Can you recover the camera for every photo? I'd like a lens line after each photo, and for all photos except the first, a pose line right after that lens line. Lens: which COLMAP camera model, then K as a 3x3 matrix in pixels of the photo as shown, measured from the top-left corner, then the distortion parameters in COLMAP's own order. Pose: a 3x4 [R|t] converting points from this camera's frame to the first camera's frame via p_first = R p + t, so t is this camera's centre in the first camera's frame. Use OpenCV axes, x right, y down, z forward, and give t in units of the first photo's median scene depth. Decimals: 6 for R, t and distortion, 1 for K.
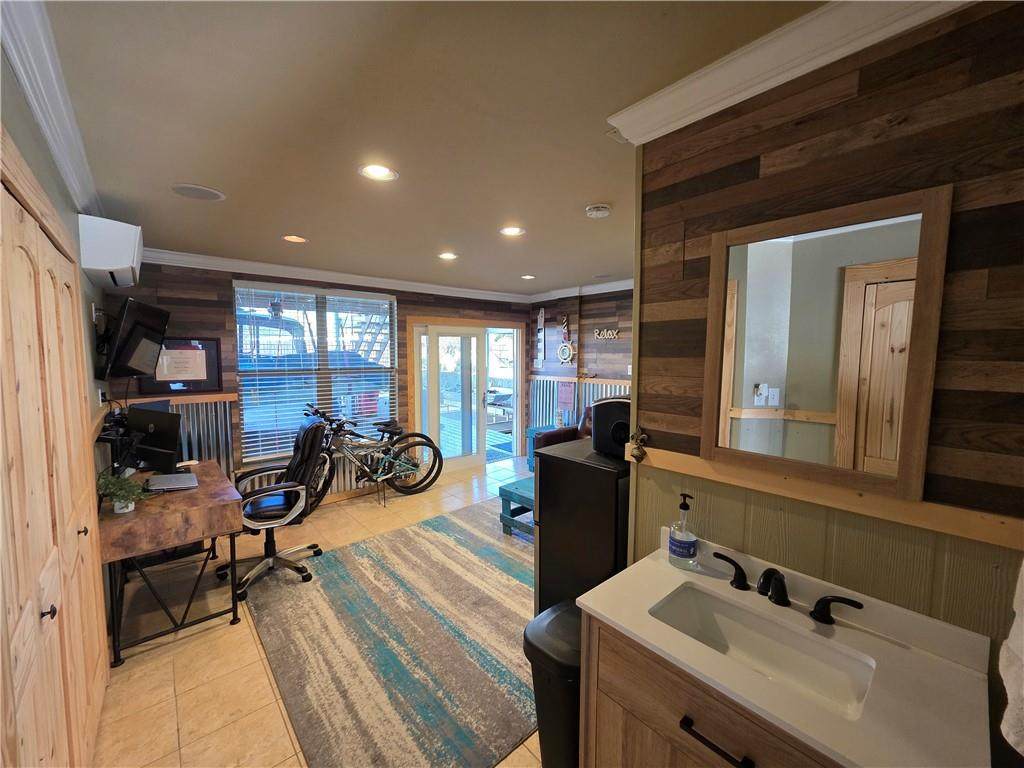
lens RADIAL K [[406.8, 0, 517.4], [0, 406.8, 383.6], [0, 0, 1]] dist [0.002017, -0.000368]
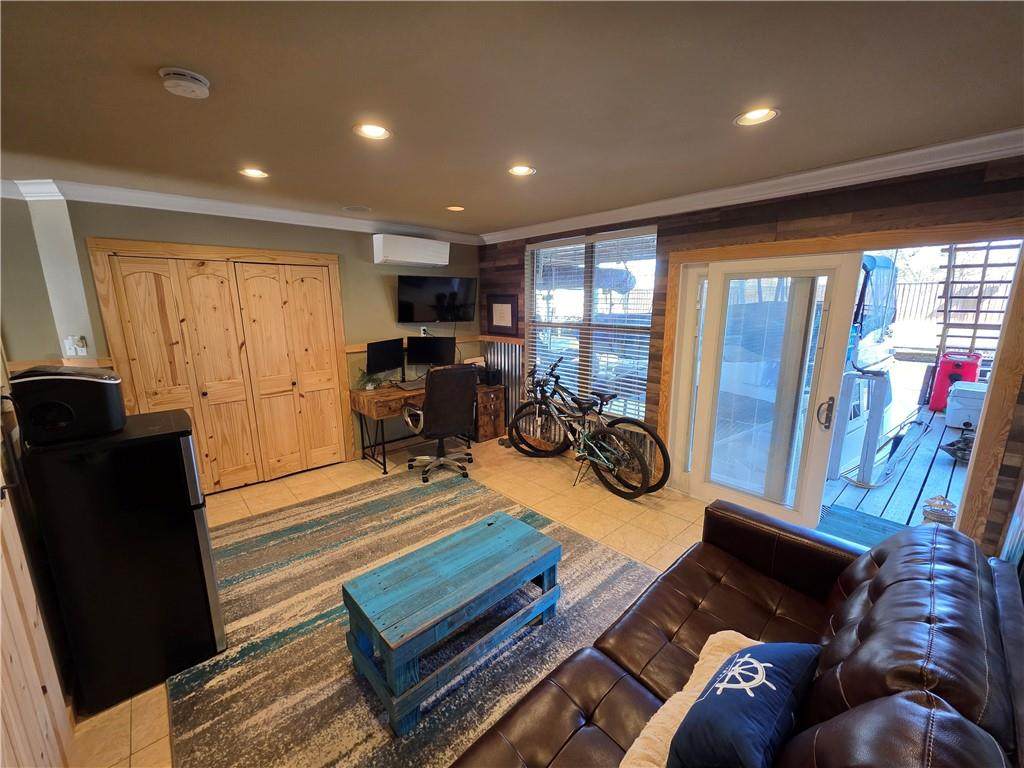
lens RADIAL K [[406.8, 0, 512.3], [0, 406.8, 384.3], [0, 0, 1]] dist [0.002017, -0.000368]
pose [[0.008175, 0.202778, -0.979191, 0.461198], [-0.070366, 0.976913, 0.201719, -0.075205], [0.997488, 0.067252, 0.022254, 0.782019]]
